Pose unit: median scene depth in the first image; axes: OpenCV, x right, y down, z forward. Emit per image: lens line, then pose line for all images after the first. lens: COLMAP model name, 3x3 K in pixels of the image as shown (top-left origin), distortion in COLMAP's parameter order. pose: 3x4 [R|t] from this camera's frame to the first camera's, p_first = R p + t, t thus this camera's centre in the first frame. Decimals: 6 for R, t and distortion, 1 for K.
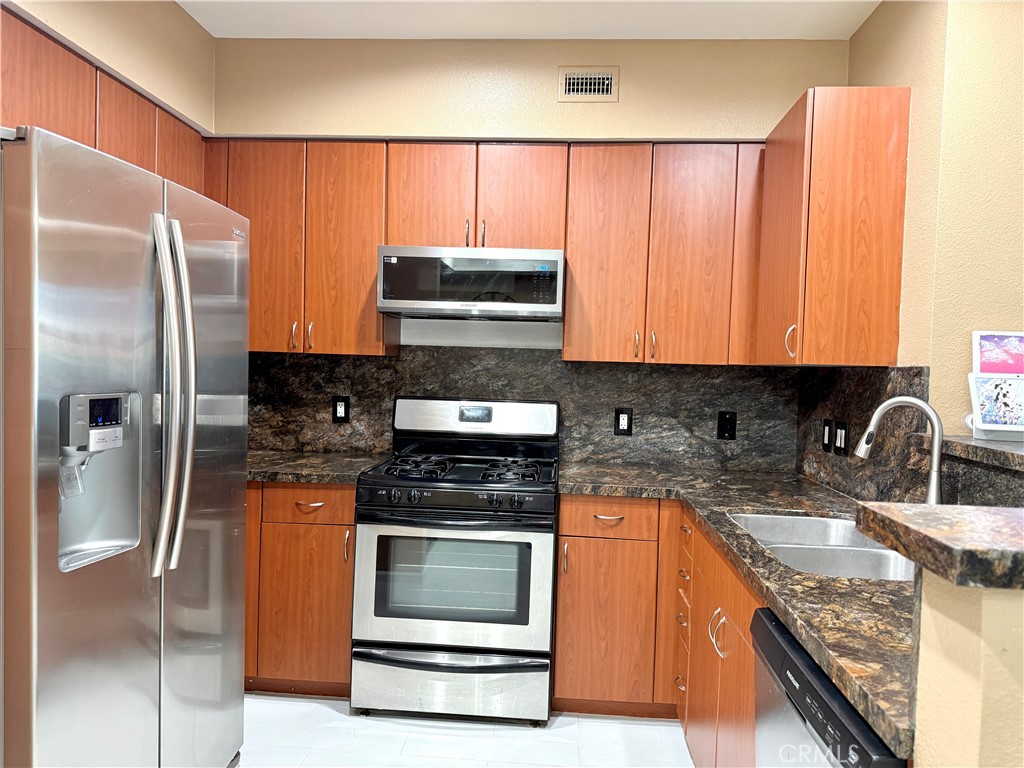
lens RADIAL K [[721.7, 0, 510.5], [0, 721.7, 387.7], [0, 0, 1]] dist [0.055578, -0.057281]
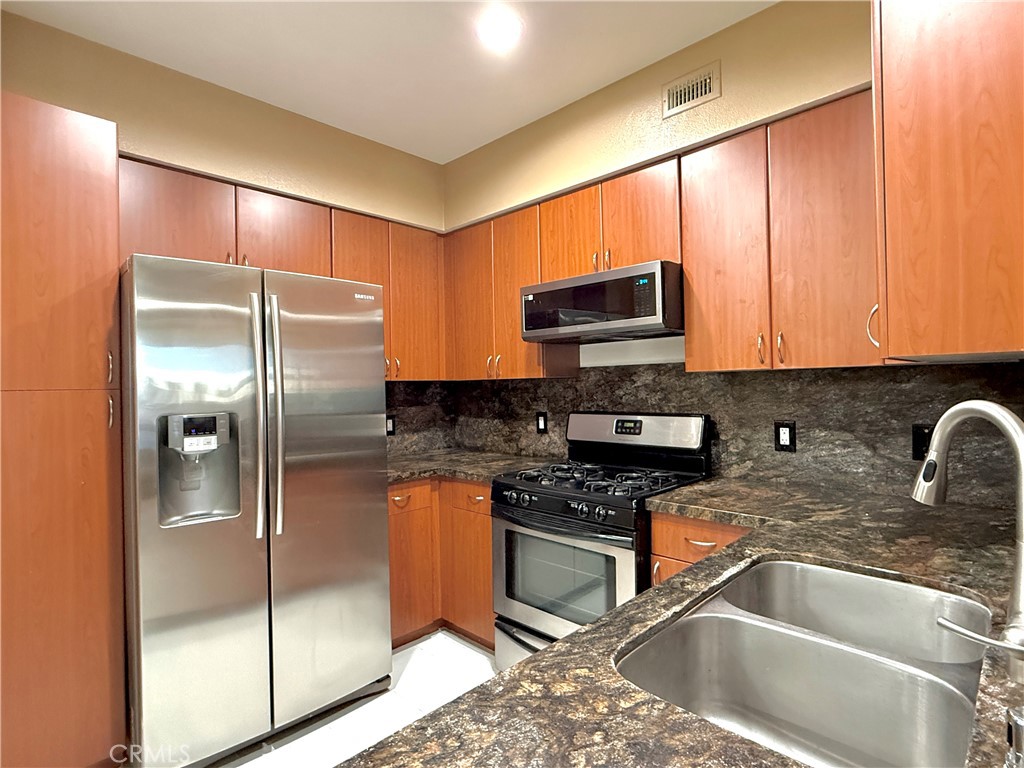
lens RADIAL K [[531.3, 0, 502.5], [0, 531.3, 381.8], [0, 0, 1]] dist [-0.004272, 0.002207]
pose [[0.757565, -0.051052, -0.650761, 0.357667], [0.022958, 0.998404, -0.051599, 0.006529], [0.652356, 0.024149, 0.757528, 0.301402]]
